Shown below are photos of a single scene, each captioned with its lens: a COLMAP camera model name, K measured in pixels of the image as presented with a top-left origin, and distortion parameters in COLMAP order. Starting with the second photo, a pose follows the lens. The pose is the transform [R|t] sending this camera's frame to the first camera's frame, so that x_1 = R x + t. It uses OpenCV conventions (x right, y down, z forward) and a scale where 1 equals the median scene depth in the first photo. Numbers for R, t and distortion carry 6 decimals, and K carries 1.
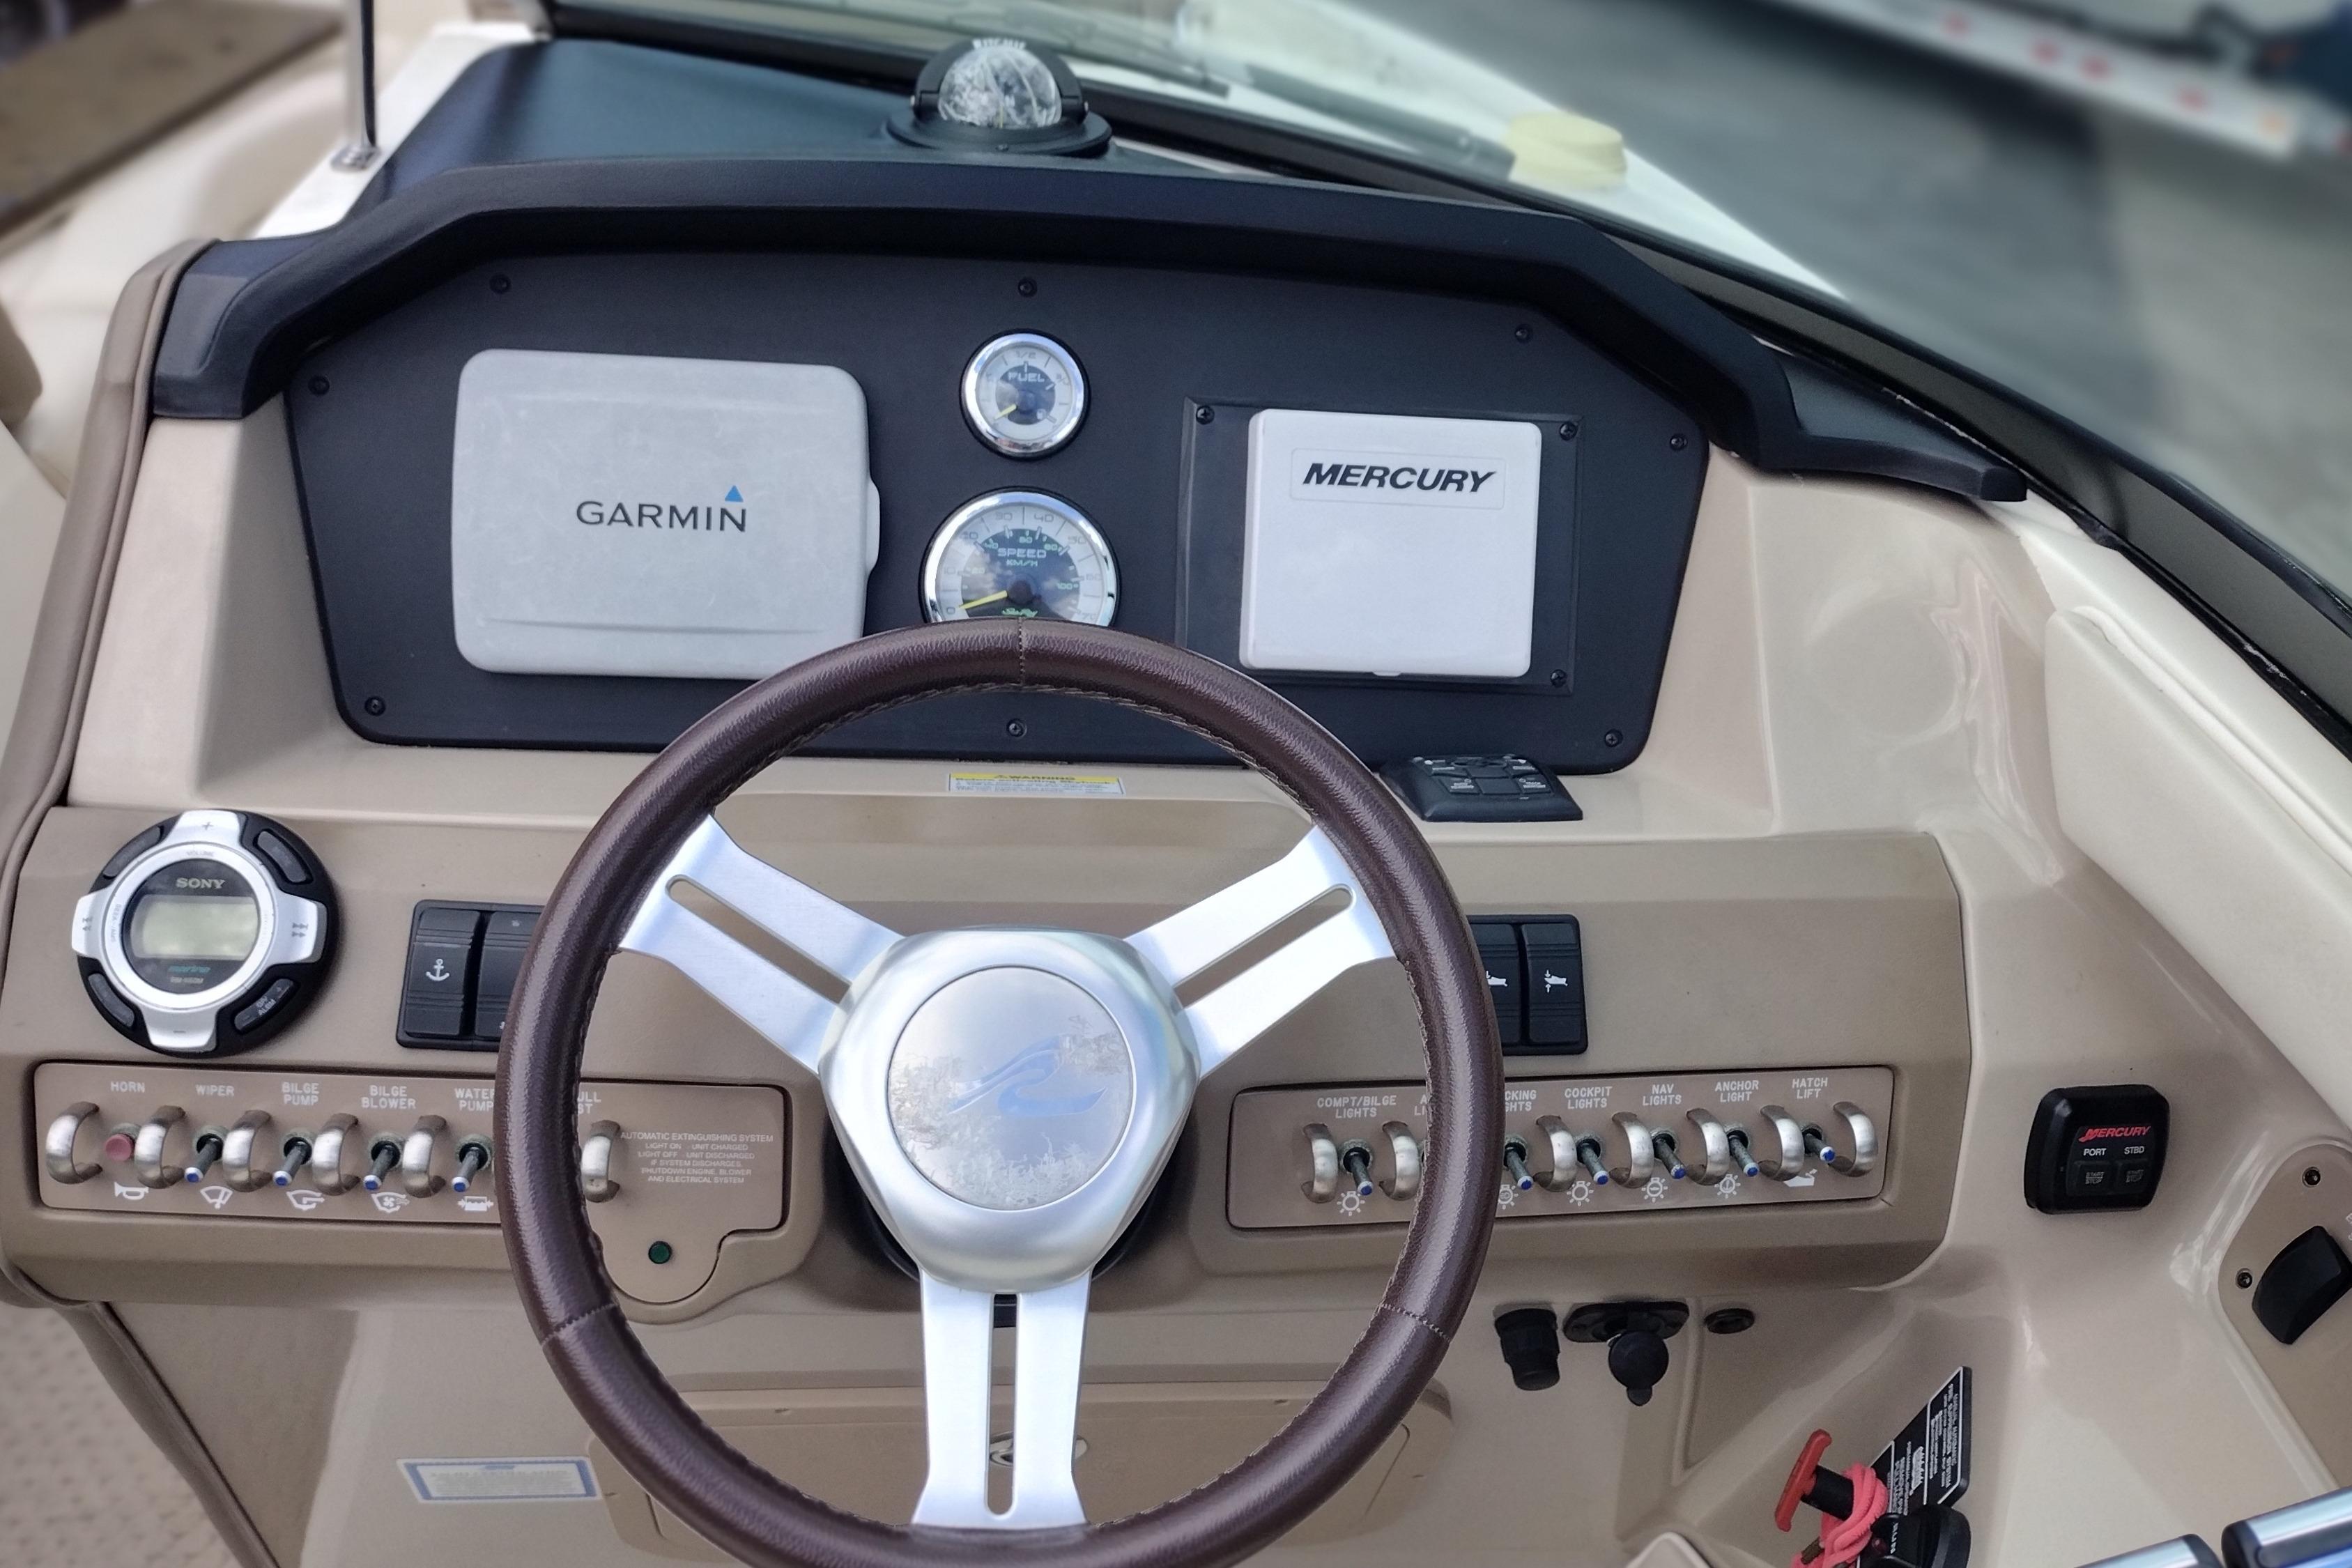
lens RADIAL K [[1967.9, 0, 1202.6], [0, 1967.9, 778.0], [0, 0, 1]] dist [0.082055, -0.140662]
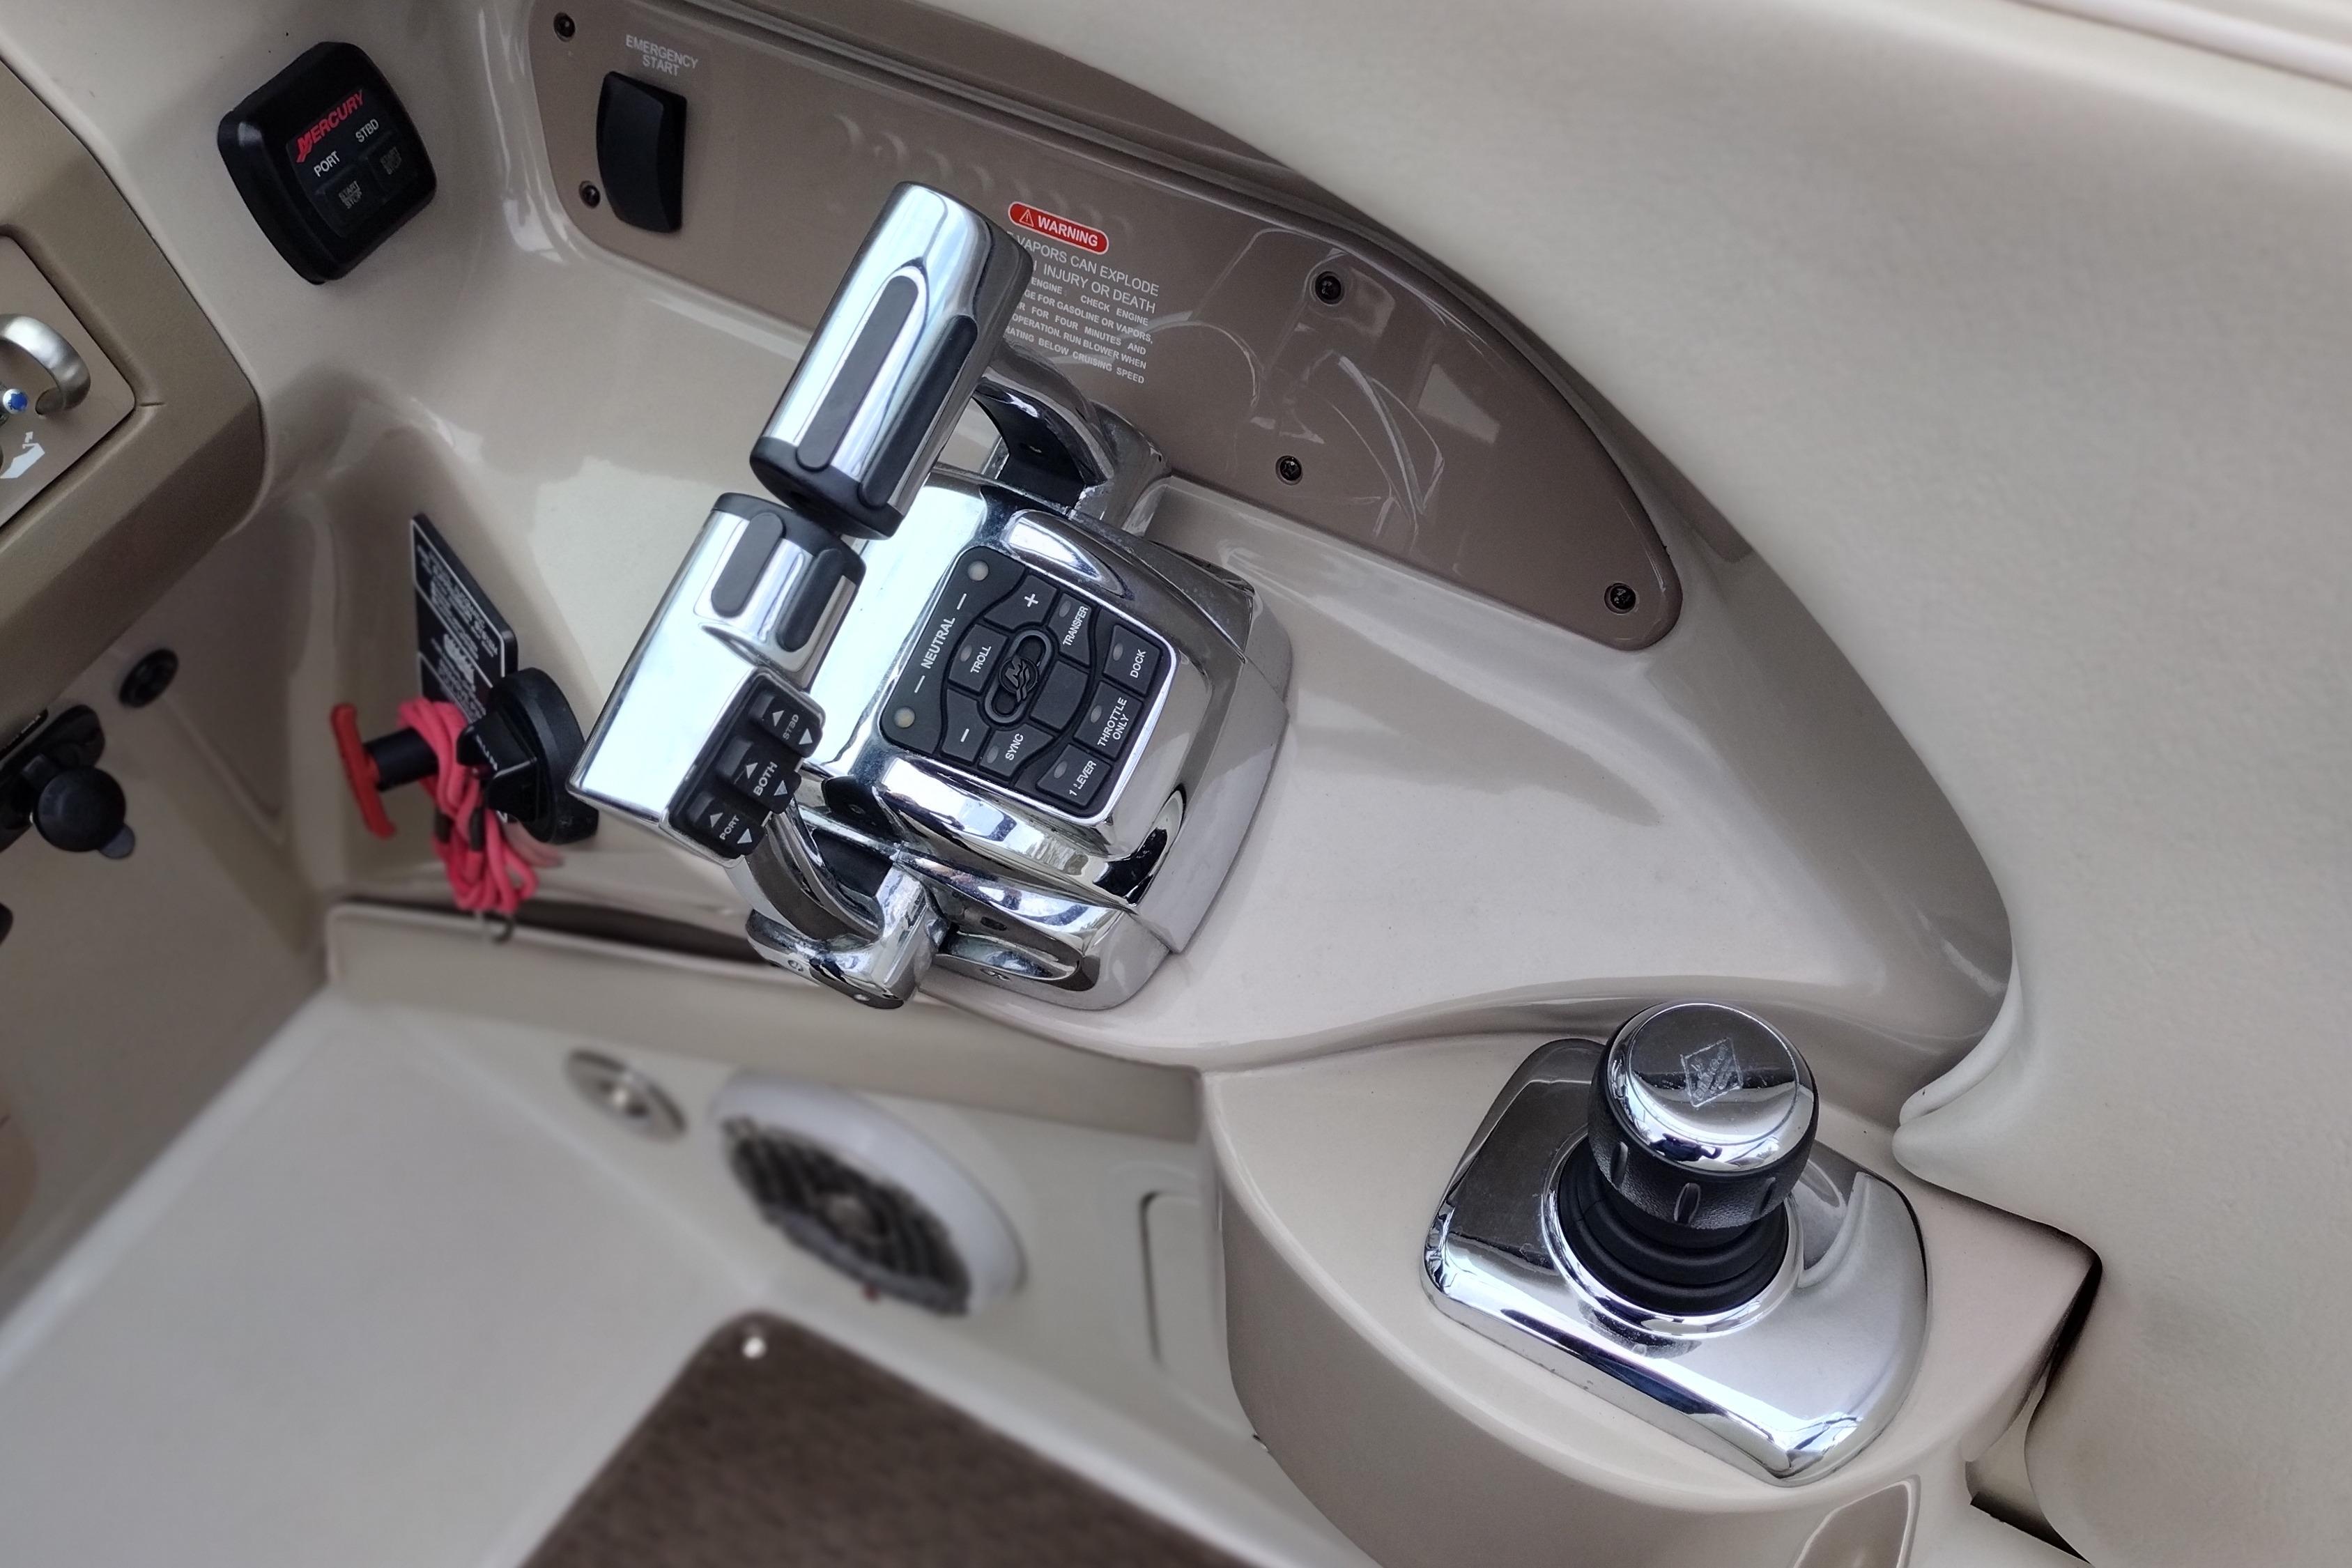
lens RADIAL K [[2053.7, 0, 1178.5], [0, 2053.7, 667.3], [0, 0, 1]] dist [0.089371, -0.174384]
pose [[0.565886, -0.675356, 0.472935, 0.145585], [0.483368, 0.736448, 0.473287, 0.112613], [-0.667929, -0.039225, 0.743191, 0.237542]]
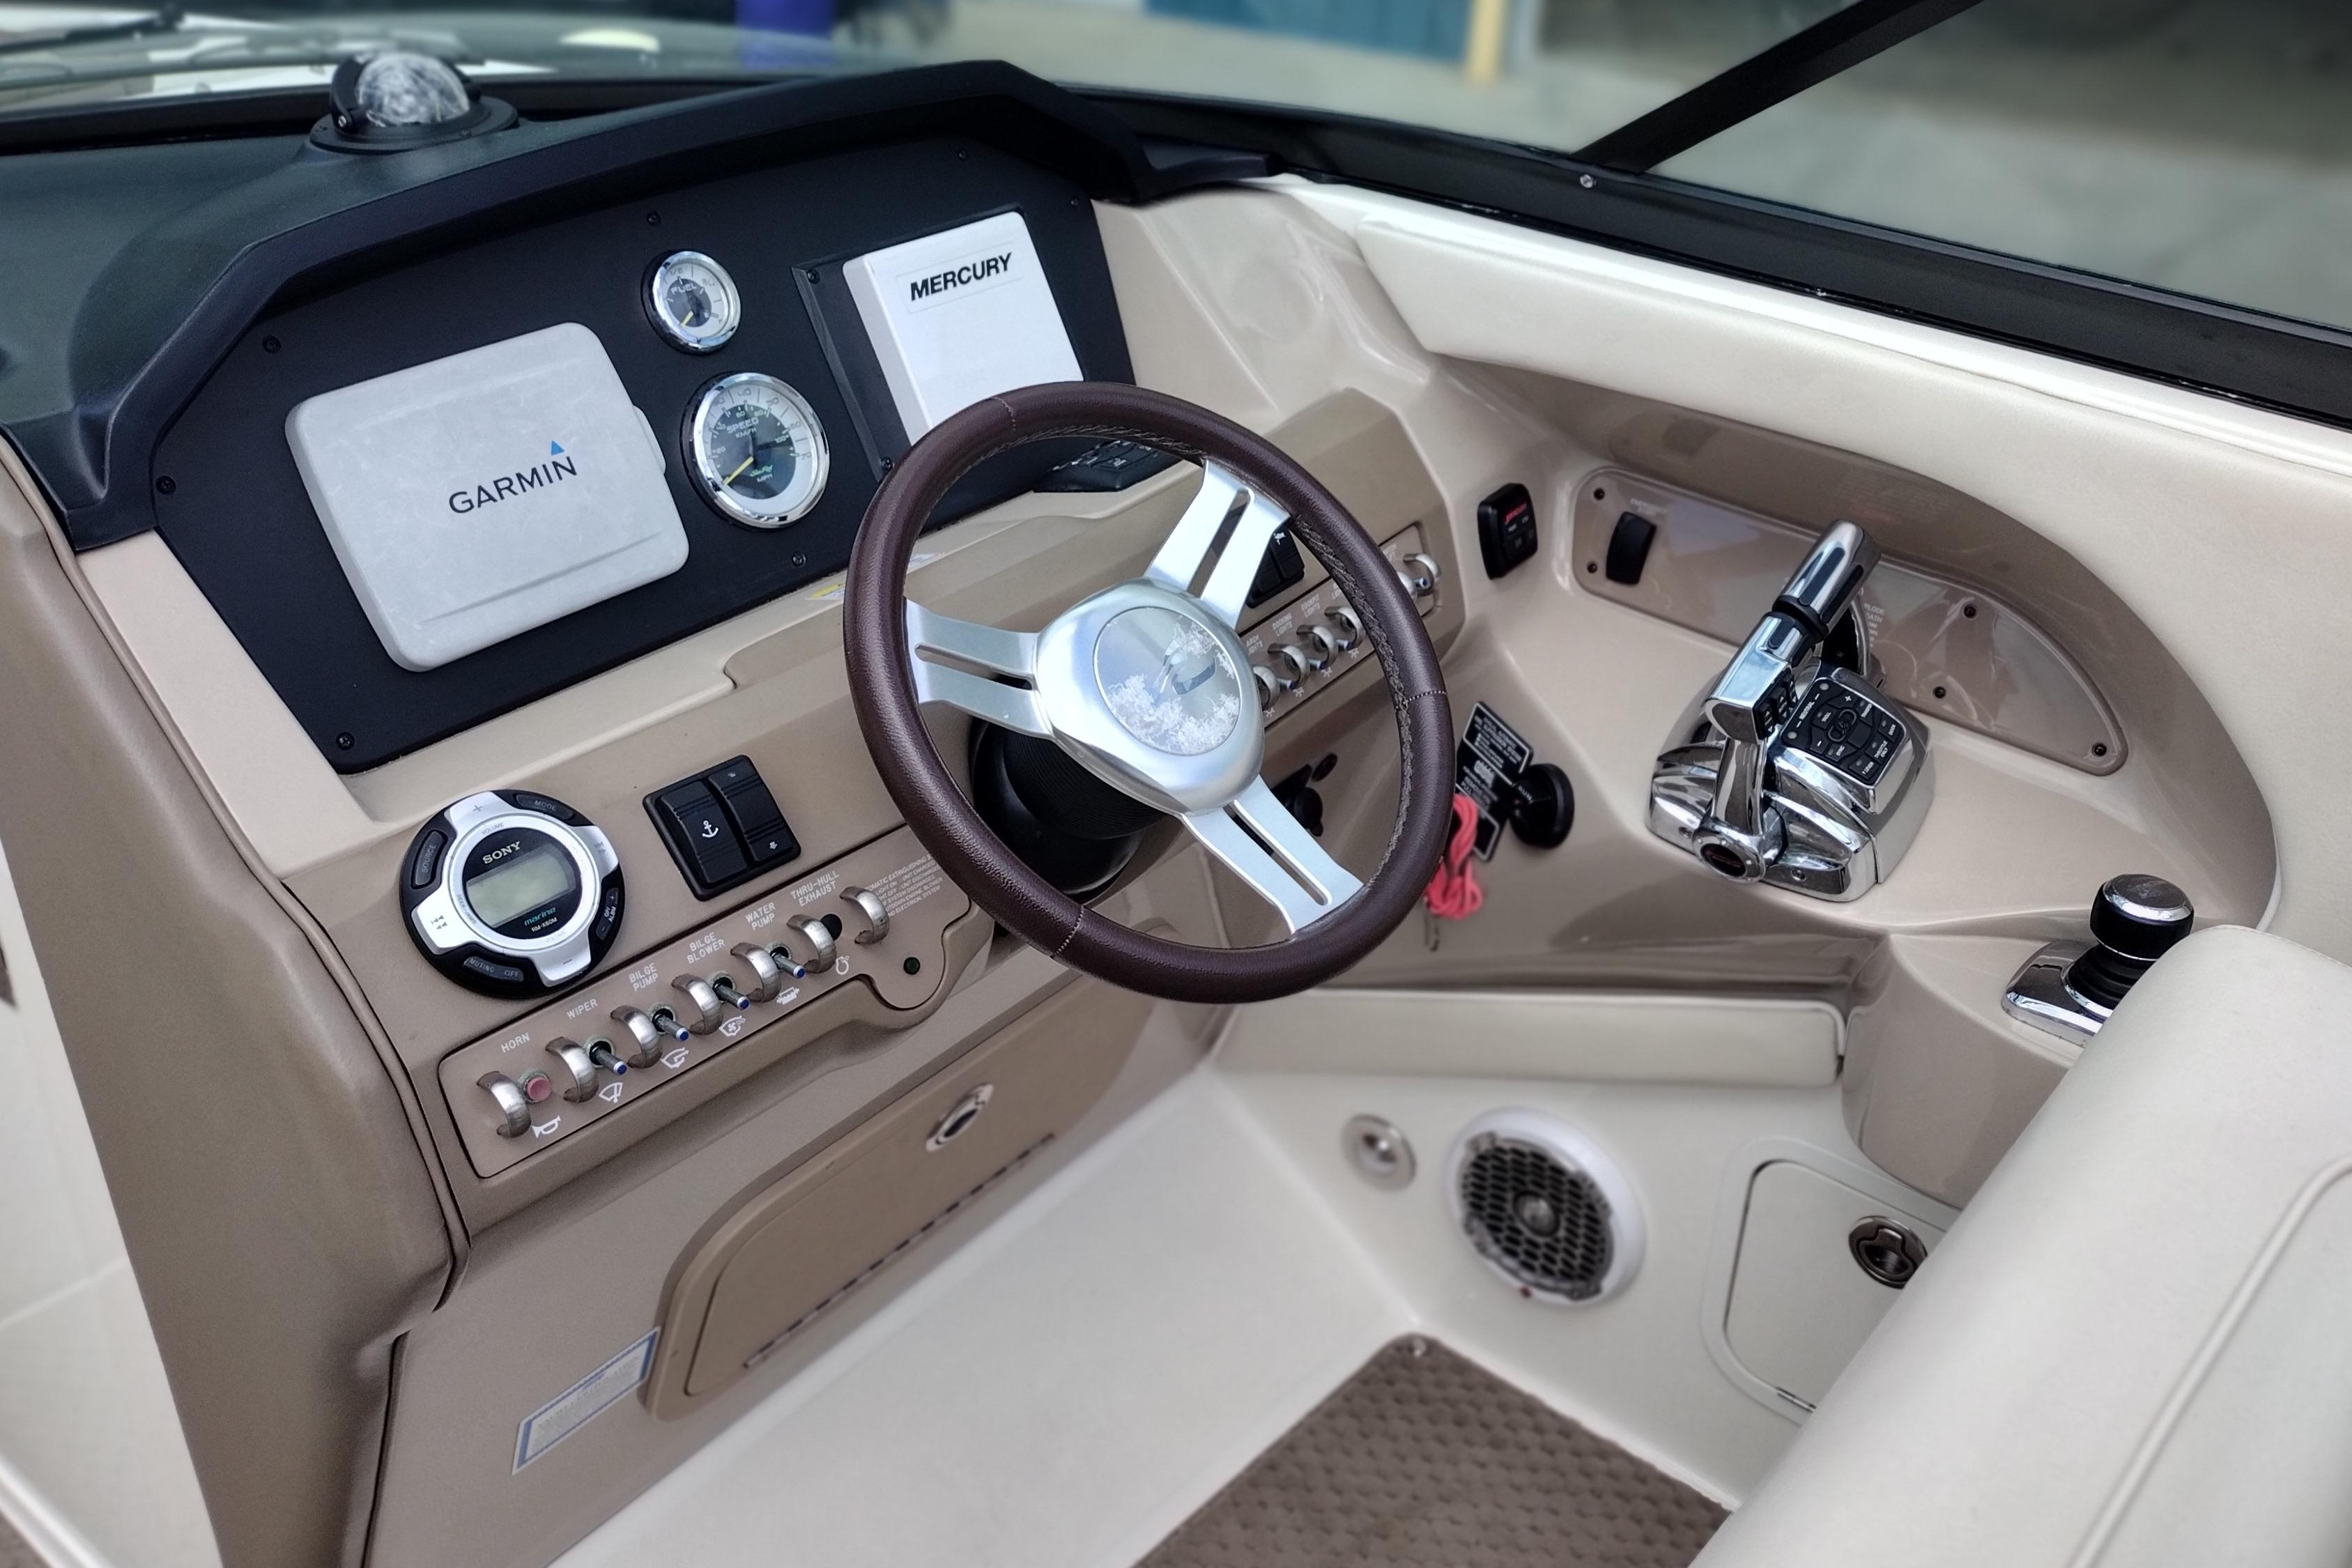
lens RADIAL K [[1967.9, 0, 1202.6], [0, 1967.9, 778.0], [0, 0, 1]] dist [0.082055, -0.140662]
pose [[0.712856, -0.434457, 0.550531, -0.693241], [0.406456, 0.895660, 0.180519, -0.024527], [-0.571516, 0.095083, 0.815064, -0.156967]]
